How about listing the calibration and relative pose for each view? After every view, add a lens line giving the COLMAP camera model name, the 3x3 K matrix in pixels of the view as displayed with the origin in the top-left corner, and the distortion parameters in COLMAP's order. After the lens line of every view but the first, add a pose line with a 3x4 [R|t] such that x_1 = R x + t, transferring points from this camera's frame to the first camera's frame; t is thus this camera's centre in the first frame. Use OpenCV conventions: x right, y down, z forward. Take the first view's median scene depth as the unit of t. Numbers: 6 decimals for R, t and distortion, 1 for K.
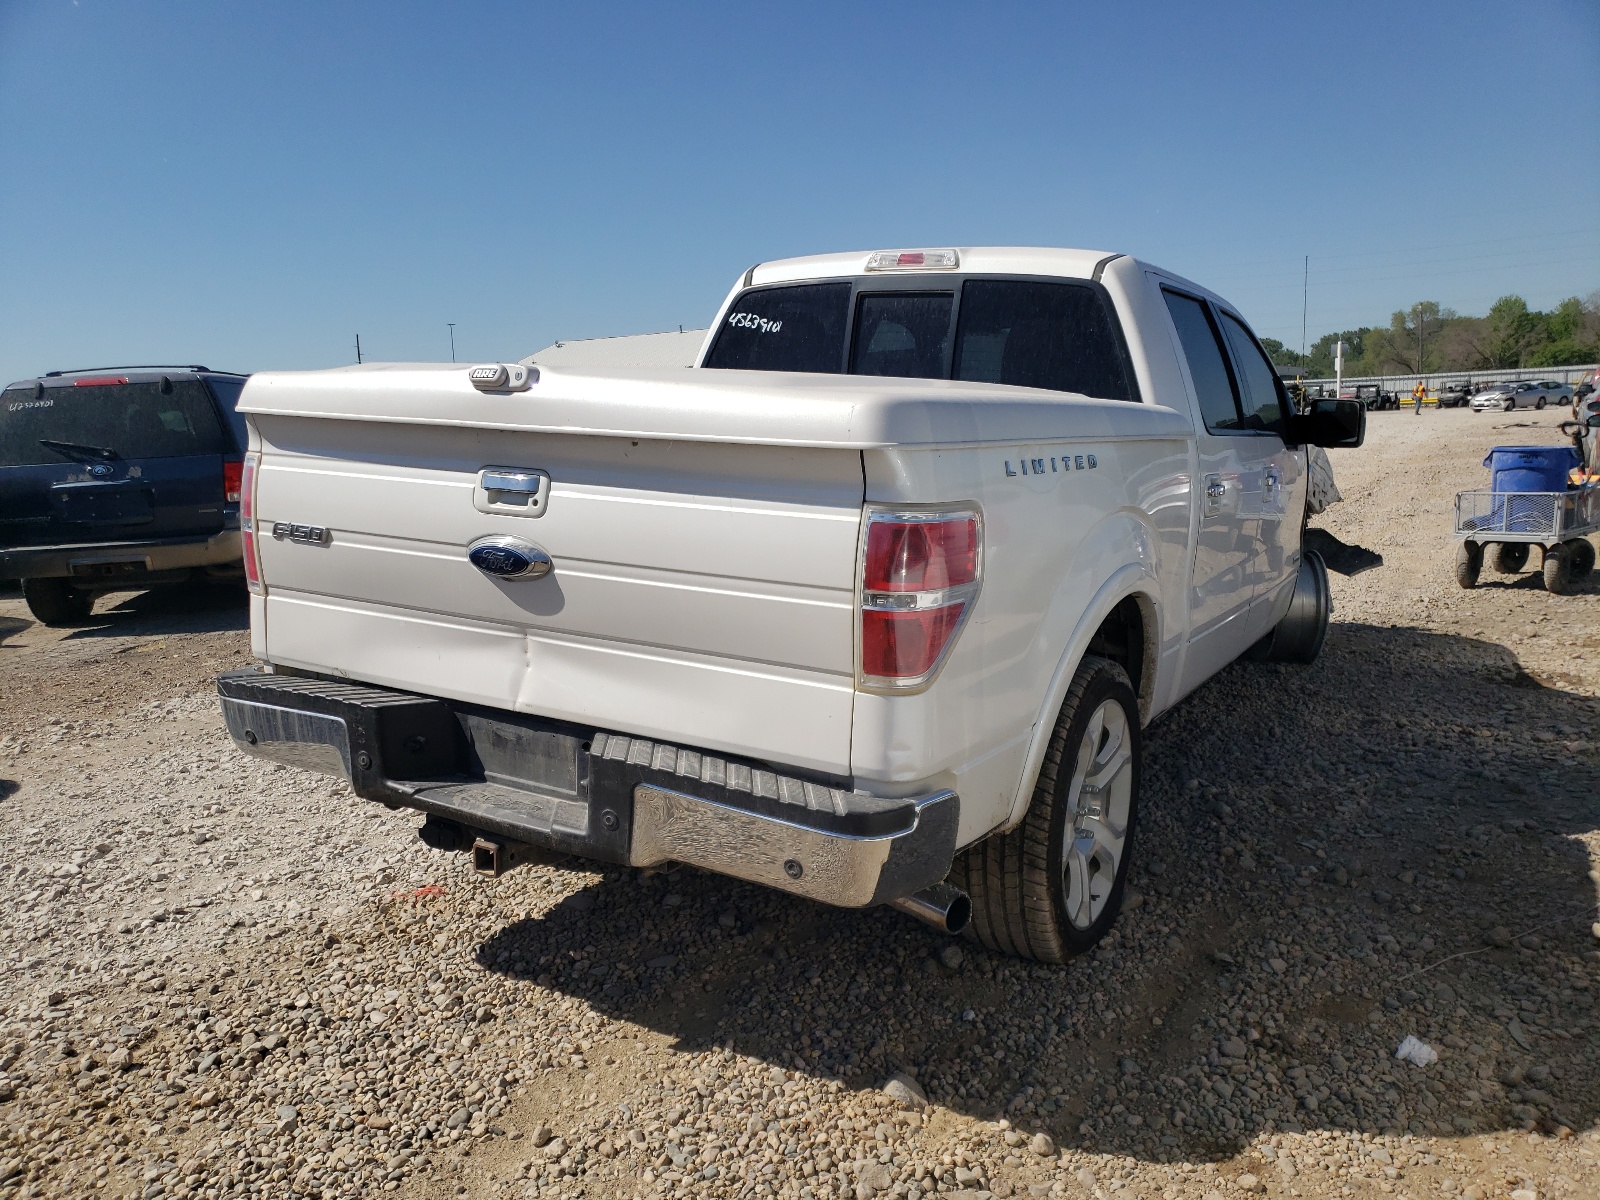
lens RADIAL K [[1164.9, 0, 800.0], [0, 1164.9, 600.0], [0, 0, 1]] dist [0.008443, 0.007676]
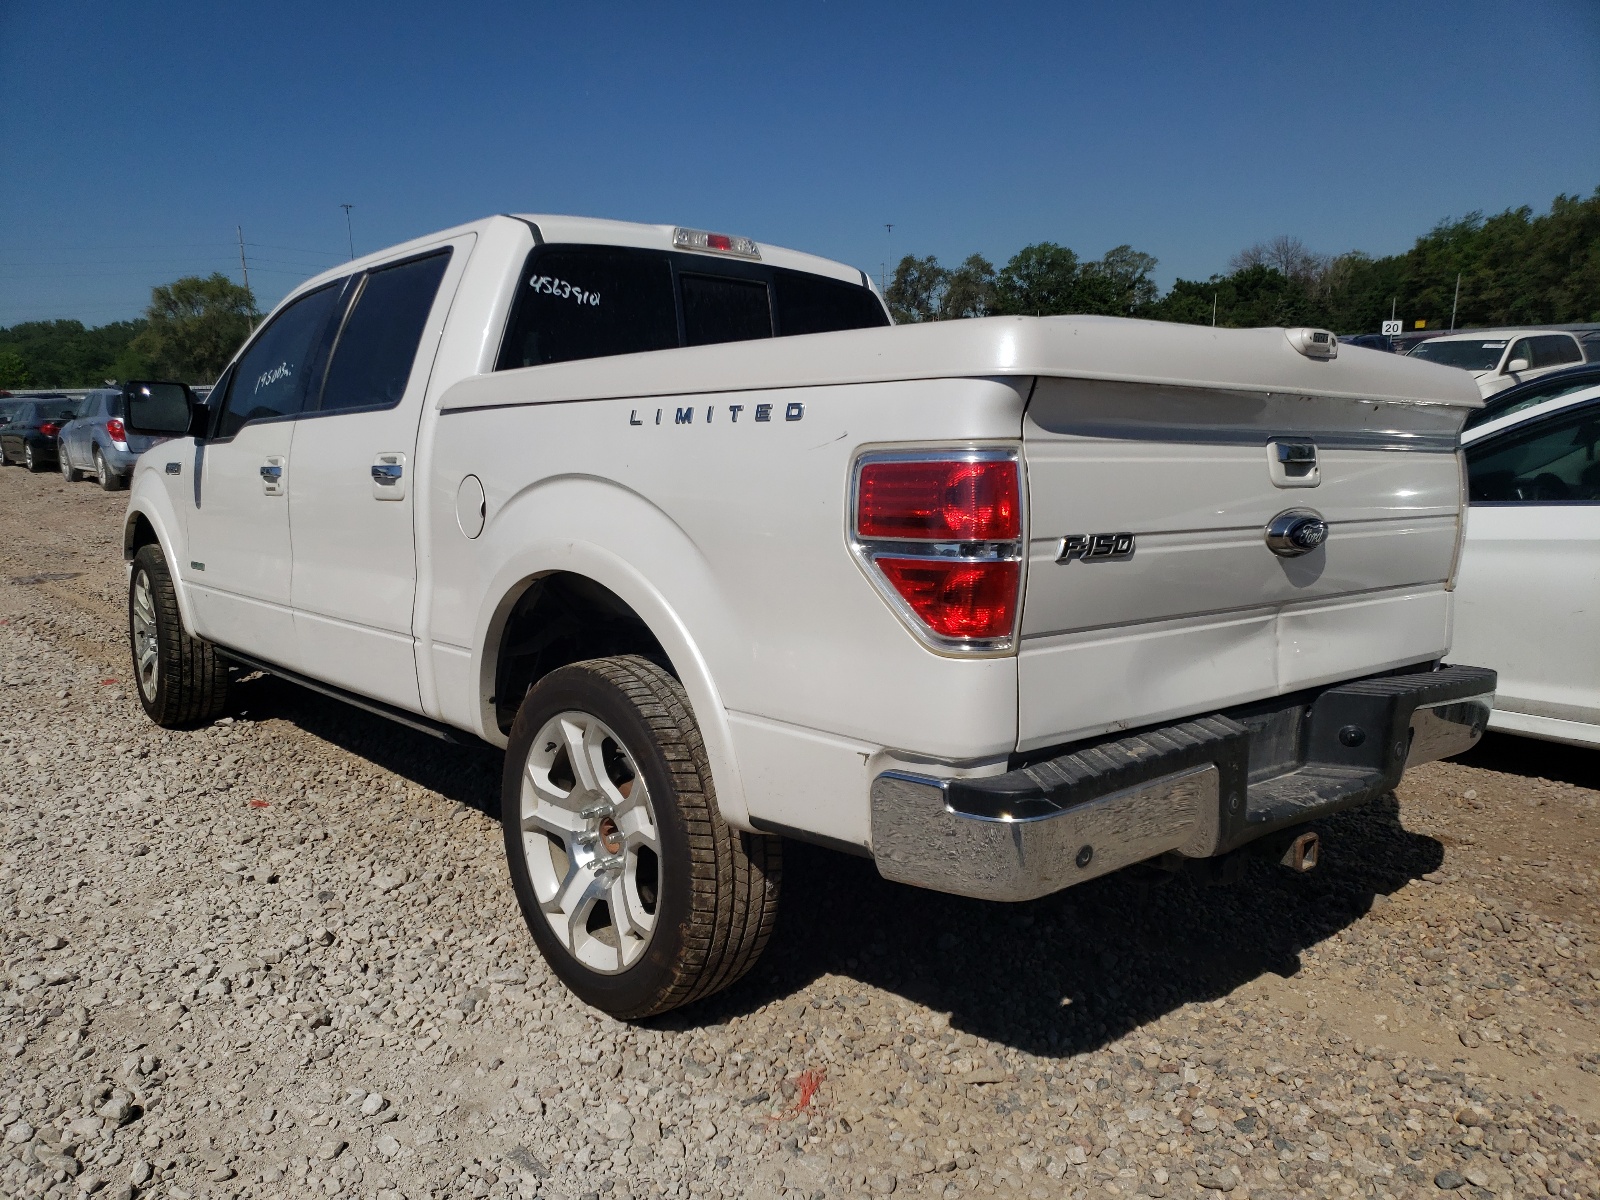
lens RADIAL K [[1201.8, 0, 802.3], [0, 1201.8, 582.9], [0, 0, 1]] dist [0.026590, -0.000427]
pose [[0.363608, -0.125479, 0.923063, -0.809925], [0.163337, 0.984124, 0.069439, -0.079243], [-0.917121, 0.125522, 0.378330, 0.609398]]
